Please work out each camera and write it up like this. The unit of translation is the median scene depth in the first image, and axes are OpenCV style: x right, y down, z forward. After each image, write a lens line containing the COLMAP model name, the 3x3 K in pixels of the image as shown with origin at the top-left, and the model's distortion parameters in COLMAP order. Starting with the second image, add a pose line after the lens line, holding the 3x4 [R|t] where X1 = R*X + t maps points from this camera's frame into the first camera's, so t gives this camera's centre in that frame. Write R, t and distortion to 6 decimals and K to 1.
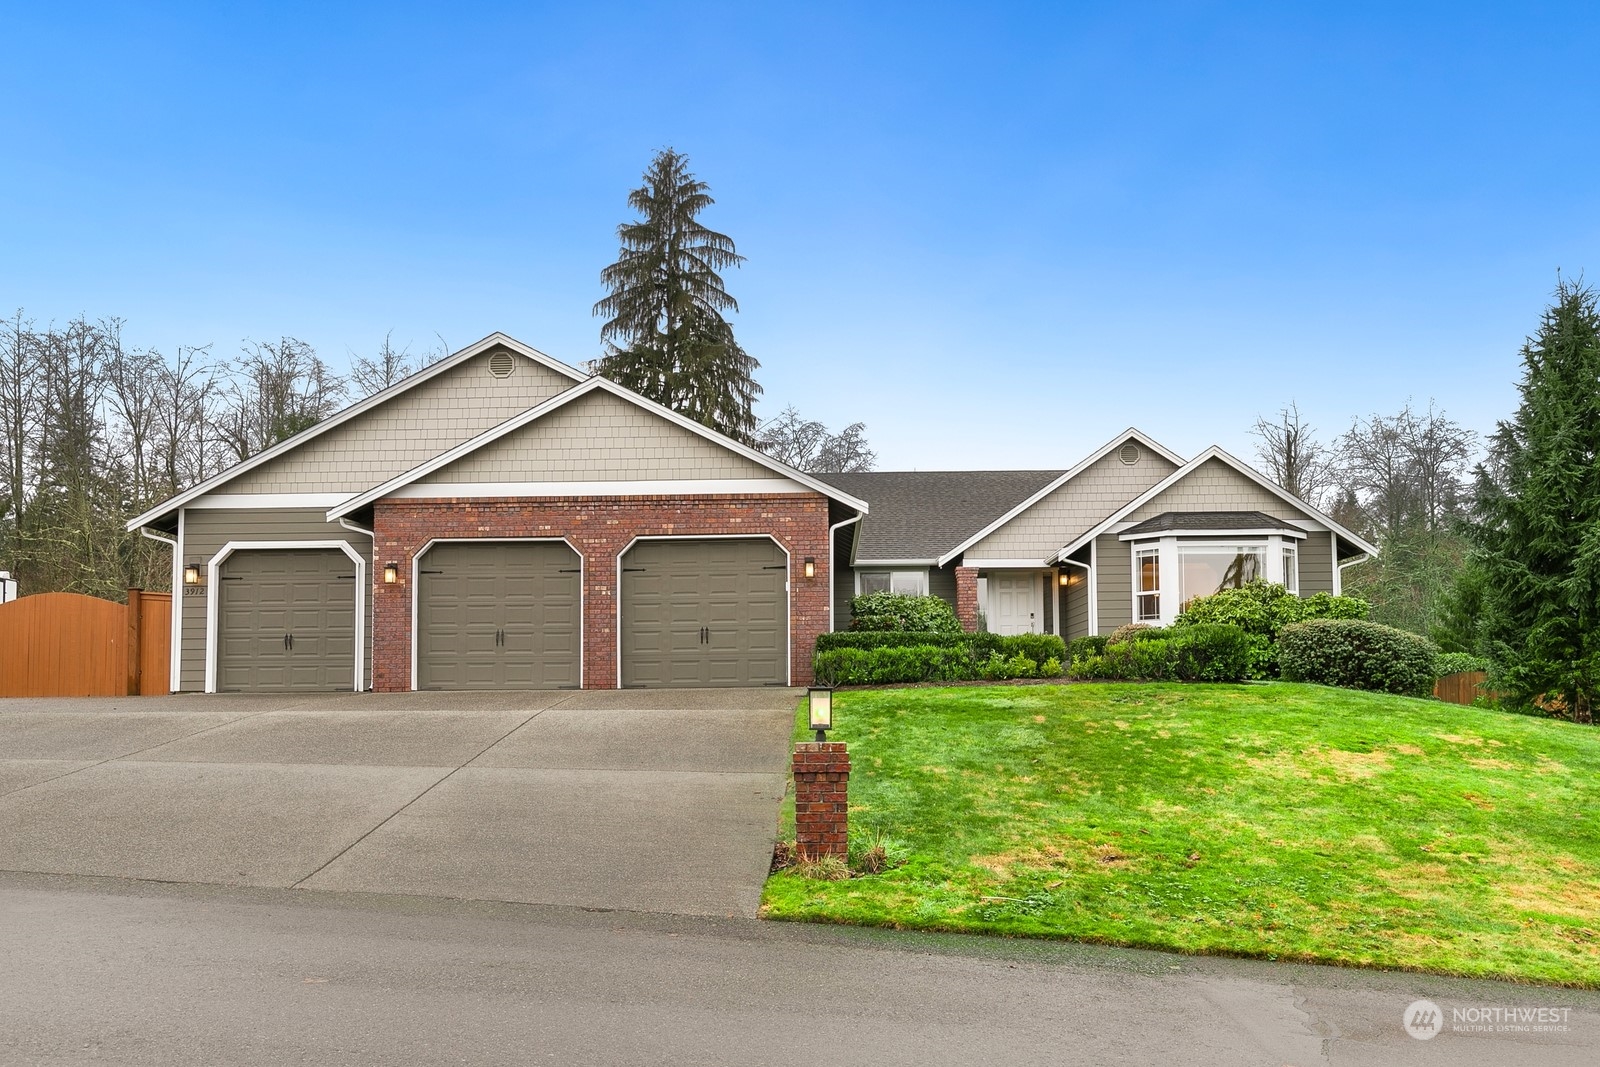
lens RADIAL K [[1316.8, 0, 801.4], [0, 1316.8, 641.4], [0, 0, 1]] dist [0.009245, 0.001887]
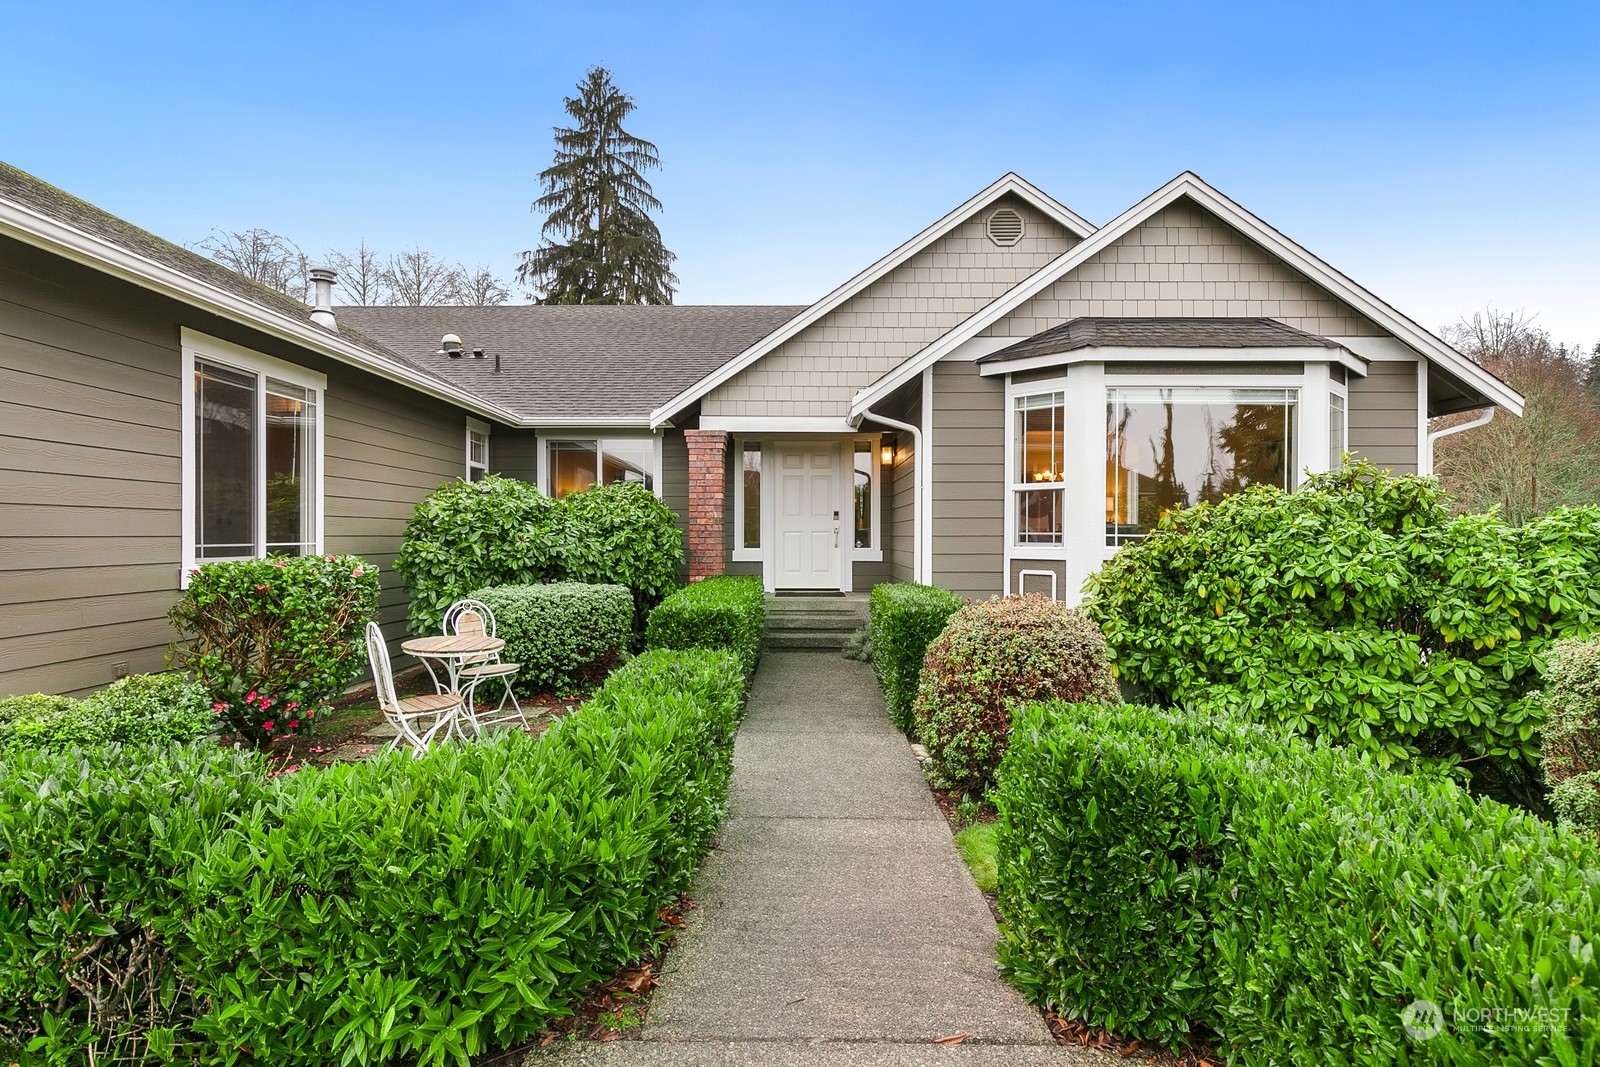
lens RADIAL K [[873.5, 0, 800.0], [0, 873.5, 533.5], [0, 0, 1]] dist [0.001505, -0.000015]
pose [[0.999795, 0.008312, 0.018445, 0.158329], [-0.009192, 0.998798, 0.048143, -0.031507], [-0.018023, -0.048303, 0.998670, 0.634006]]
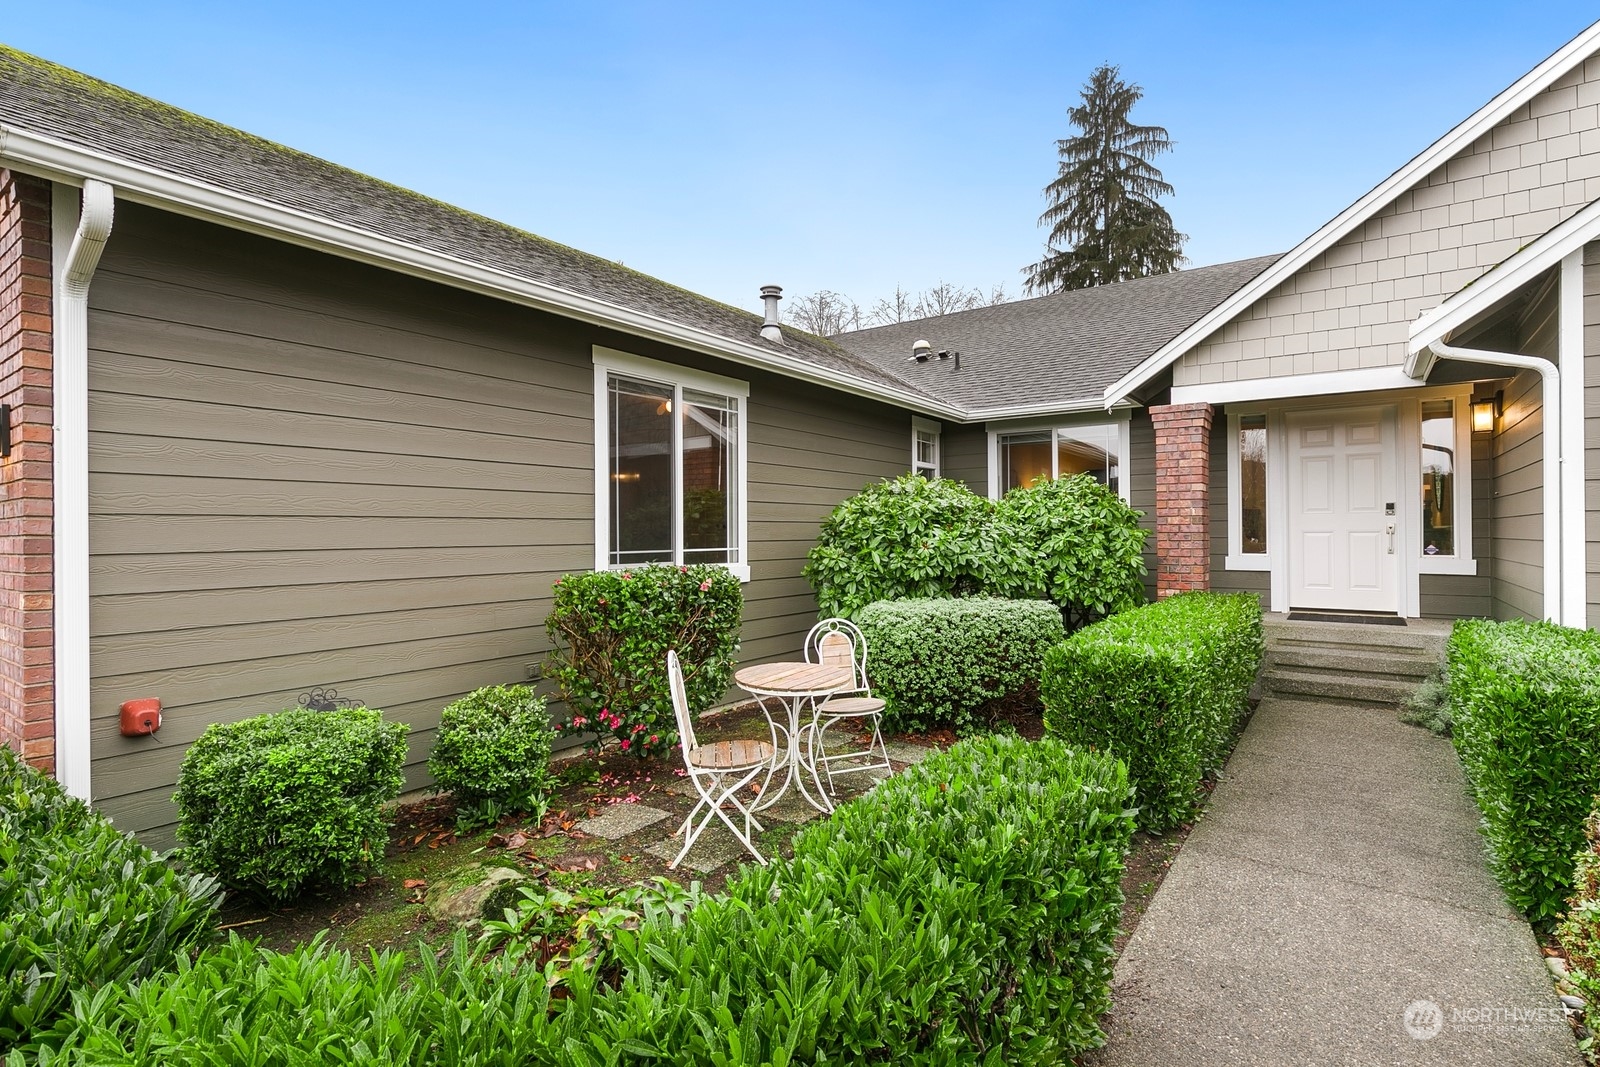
lens RADIAL K [[796.7, 0, 781.5], [0, 796.7, 528.3], [0, 0, 1]] dist [-0.001810, -0.000743]
pose [[0.820395, 0.000427, -0.571798, 0.167792], [0.027576, 0.998807, 0.040311, -0.030170], [0.571133, -0.048839, 0.819404, 0.708297]]
